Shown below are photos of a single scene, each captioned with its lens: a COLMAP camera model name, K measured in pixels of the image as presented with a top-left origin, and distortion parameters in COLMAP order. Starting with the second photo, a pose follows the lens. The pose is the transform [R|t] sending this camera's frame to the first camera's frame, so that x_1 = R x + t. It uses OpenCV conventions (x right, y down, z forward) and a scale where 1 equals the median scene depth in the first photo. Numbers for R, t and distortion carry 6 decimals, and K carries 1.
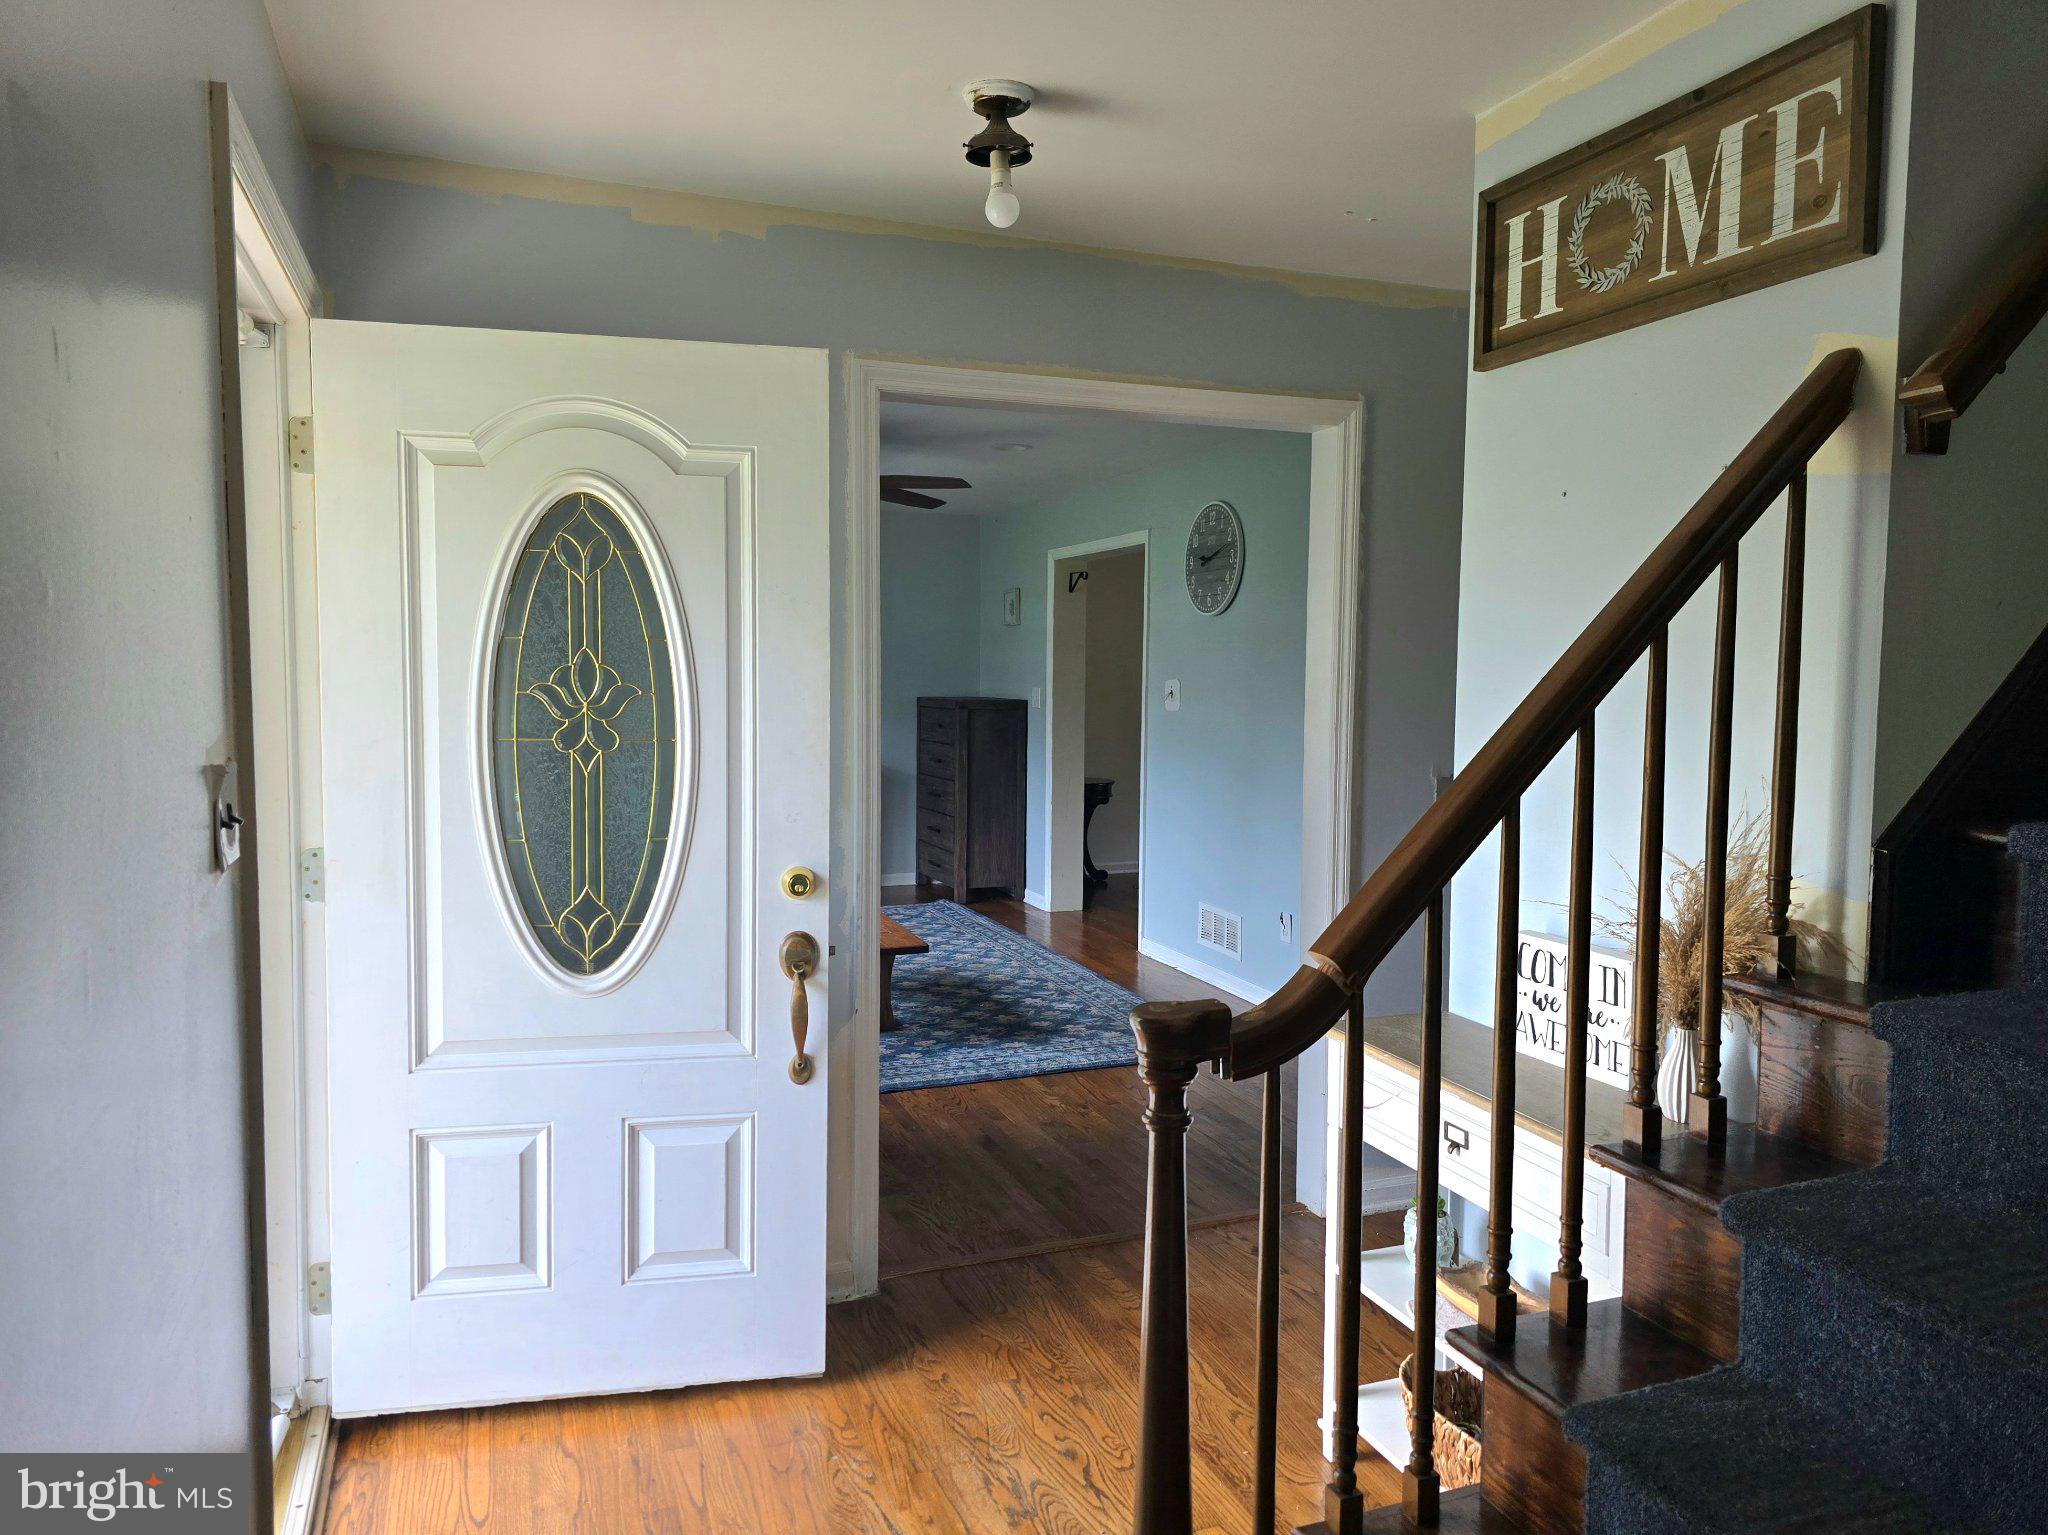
lens RADIAL K [[1392.9, 0, 1019.7], [0, 1392.9, 793.7], [0, 0, 1]] dist [0.099846, -0.085179]
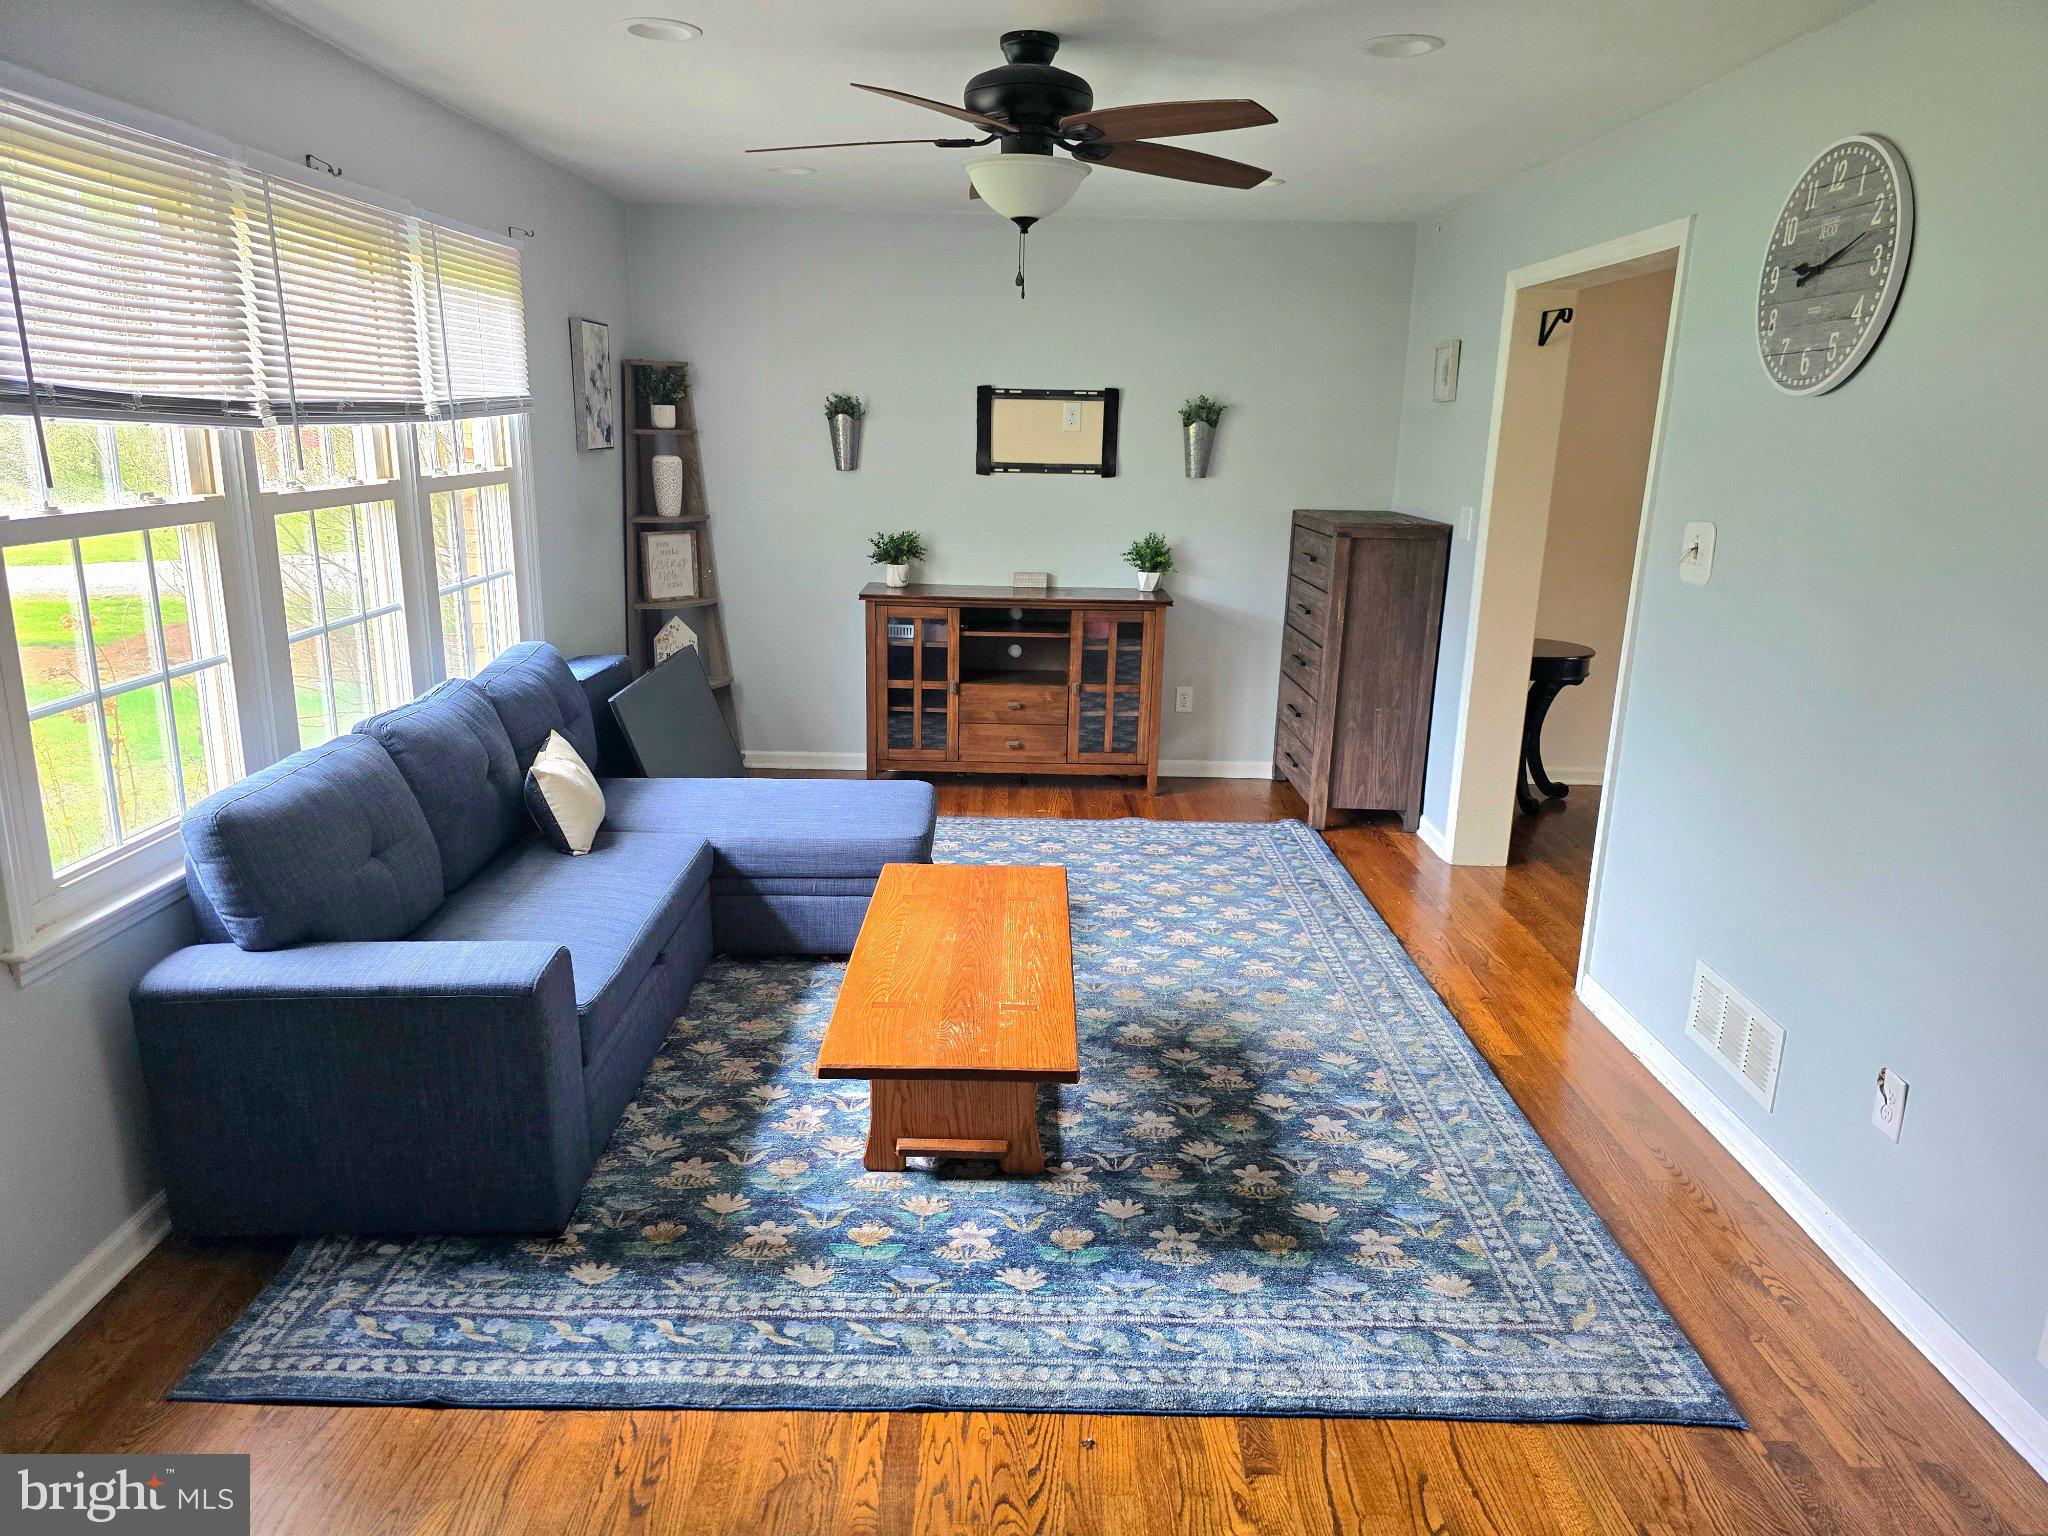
lens RADIAL K [[1341.9, 0, 1041.5], [0, 1341.9, 772.5], [0, 0, 1]] dist [0.077855, -0.075080]
pose [[0.936064, 0.104032, -0.336096, 0.062491], [-0.048435, 0.984293, 0.169771, -0.066745], [0.348479, -0.142638, 0.926400, 0.453470]]
